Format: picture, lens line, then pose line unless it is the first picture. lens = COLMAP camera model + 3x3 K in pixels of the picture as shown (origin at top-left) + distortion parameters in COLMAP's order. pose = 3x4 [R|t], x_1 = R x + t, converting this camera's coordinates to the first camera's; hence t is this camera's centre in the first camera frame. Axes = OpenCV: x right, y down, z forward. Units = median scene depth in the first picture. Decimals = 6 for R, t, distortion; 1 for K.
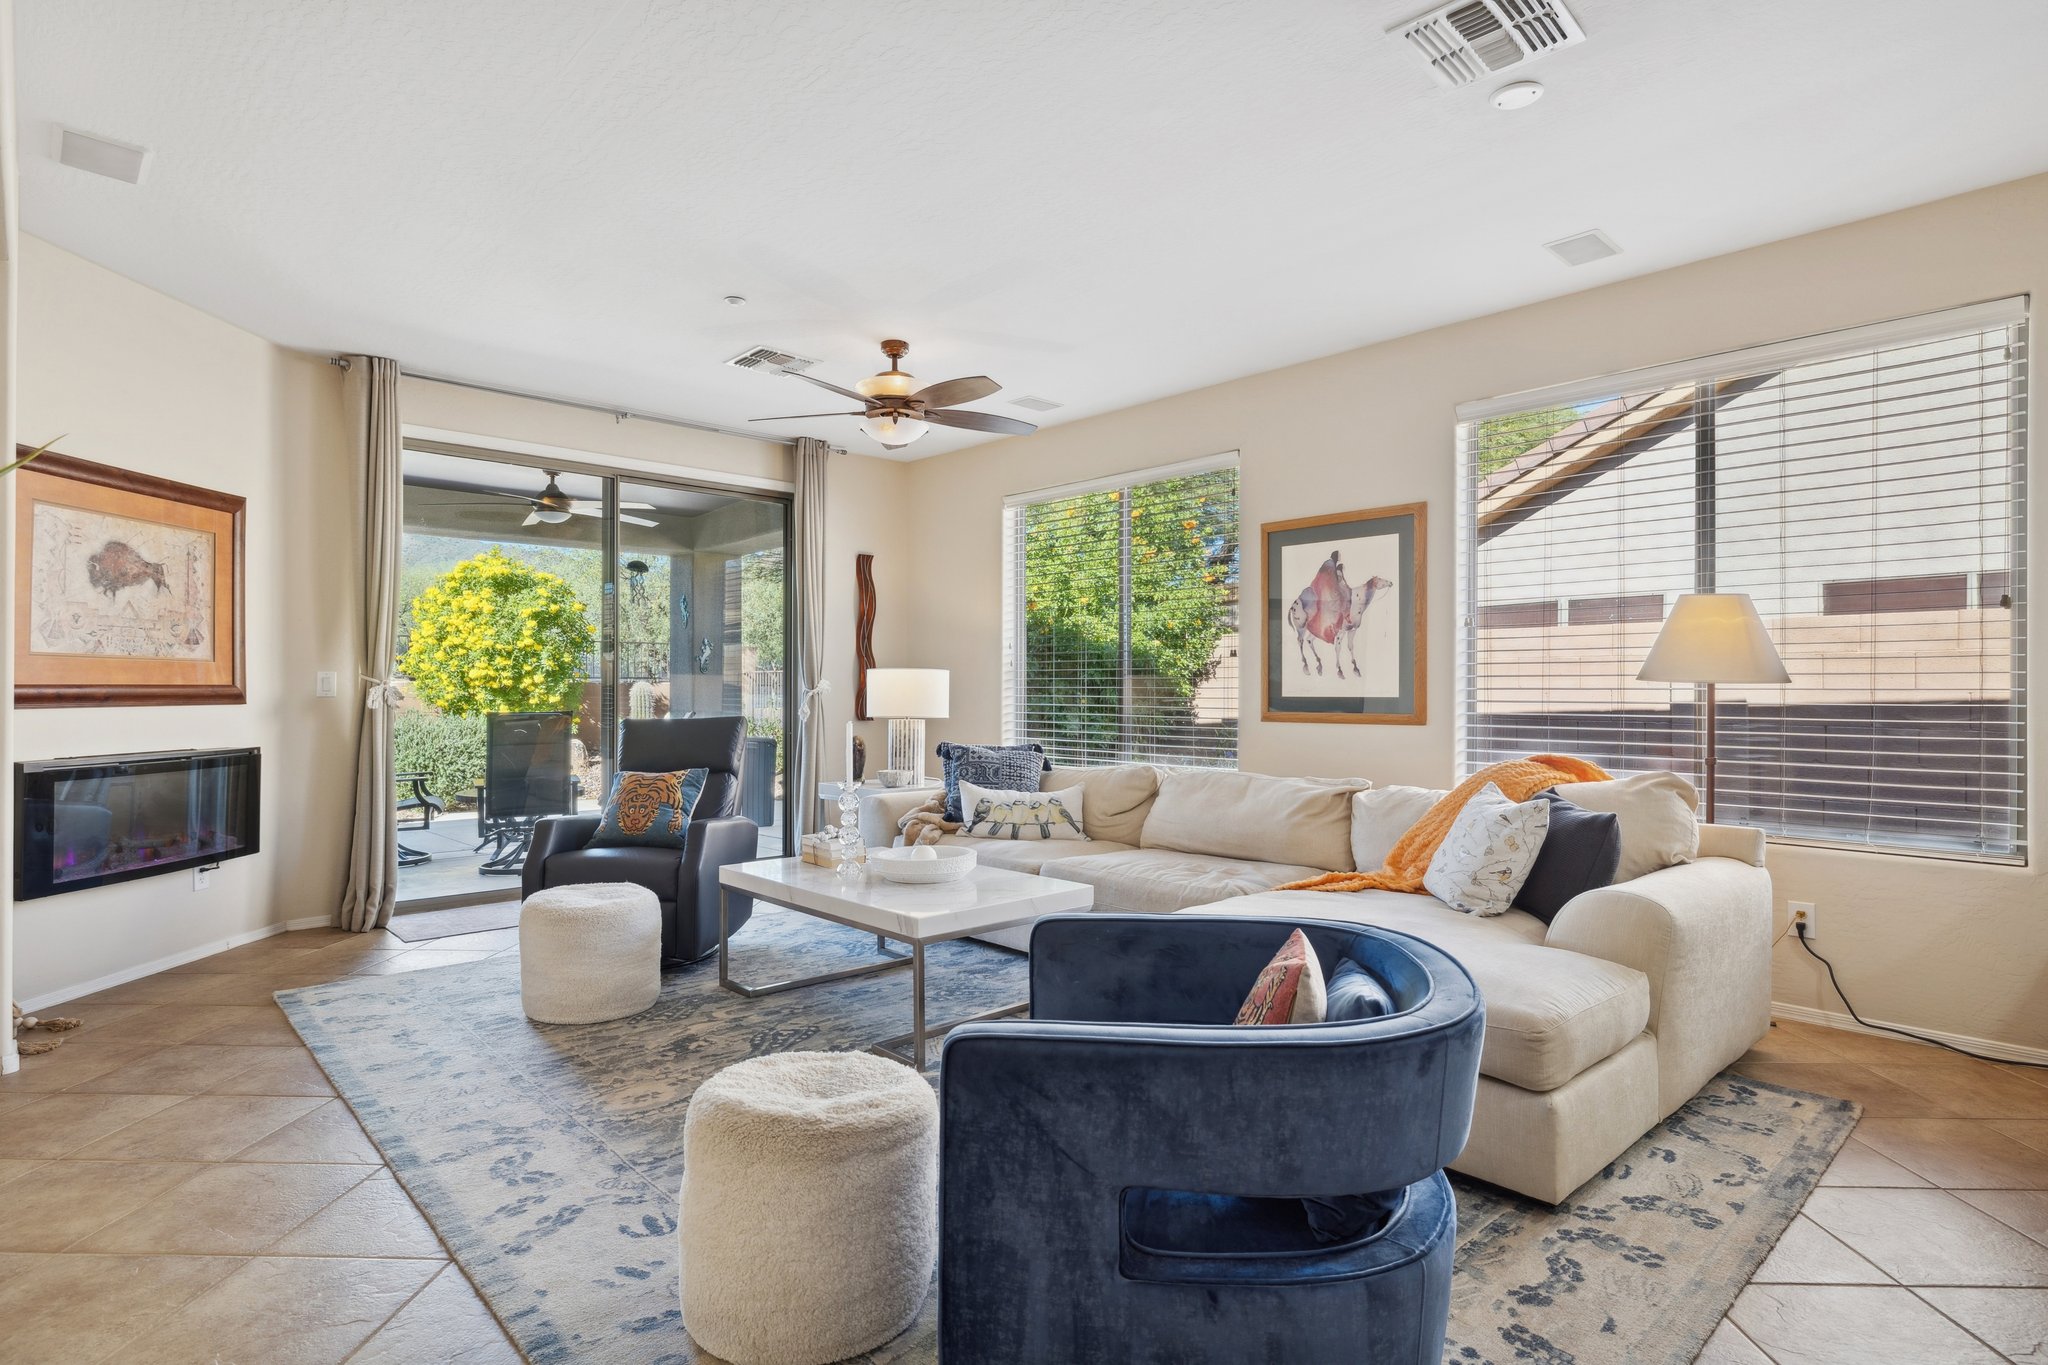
lens RADIAL K [[1072.0, 0, 1032.2], [0, 1072.0, 686.8], [0, 0, 1]] dist [0.036031, 0.000303]
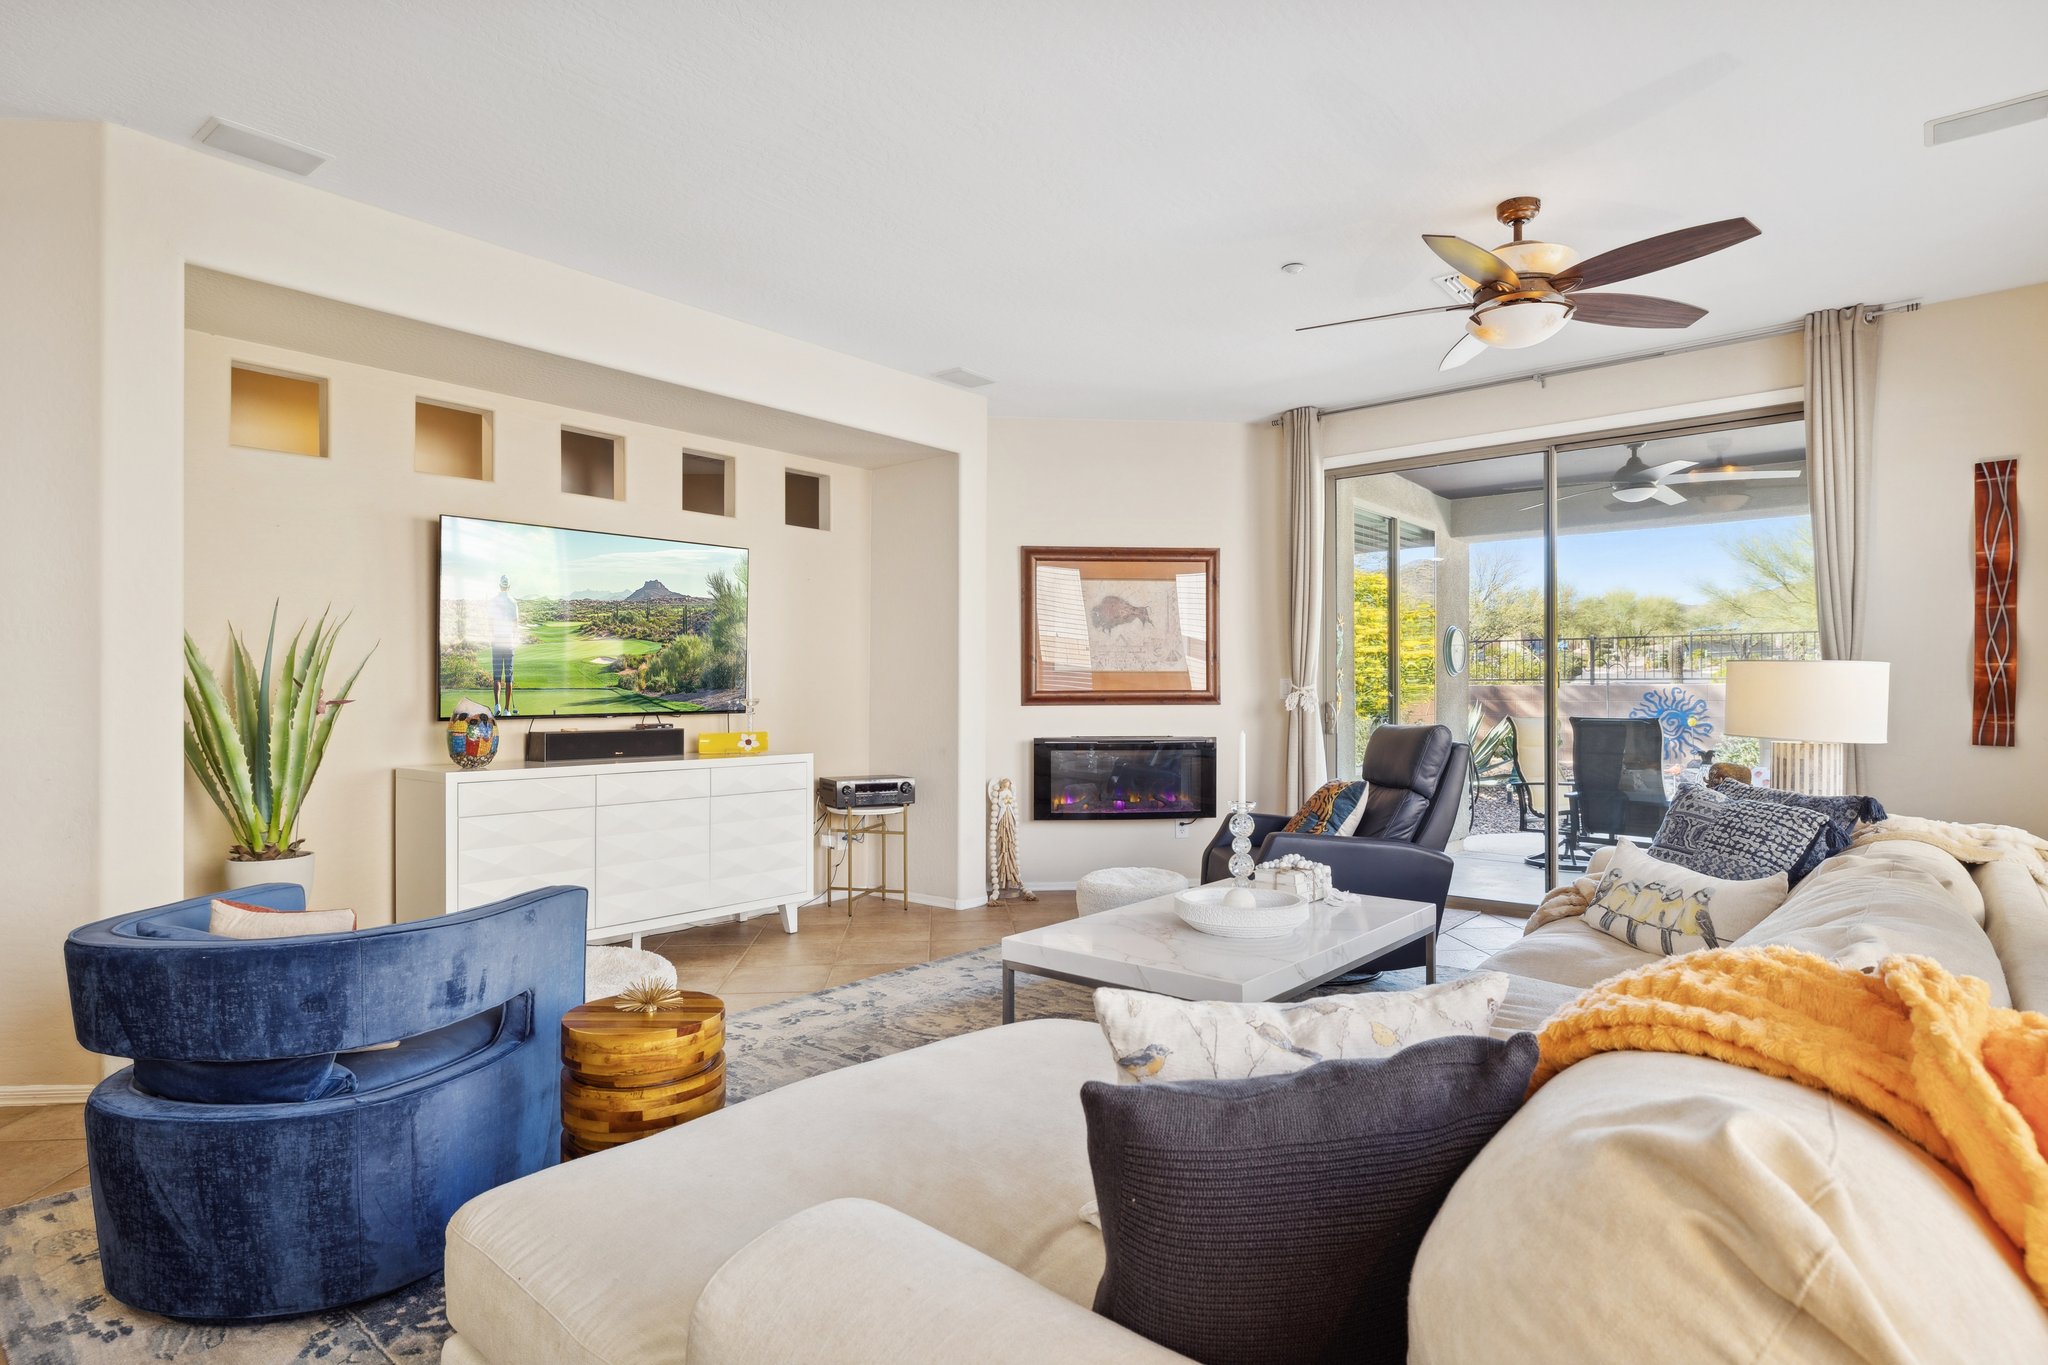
lens RADIAL K [[1116.1, 0, 1032.4], [0, 1116.1, 689.3], [0, 0, 1]] dist [0.019134, 0.000931]
pose [[0.115124, -0.002443, -0.993348, 0.652949], [0.001791, 0.999996, -0.002252, -0.000045], [0.993350, -0.001520, 0.115128, 0.683157]]
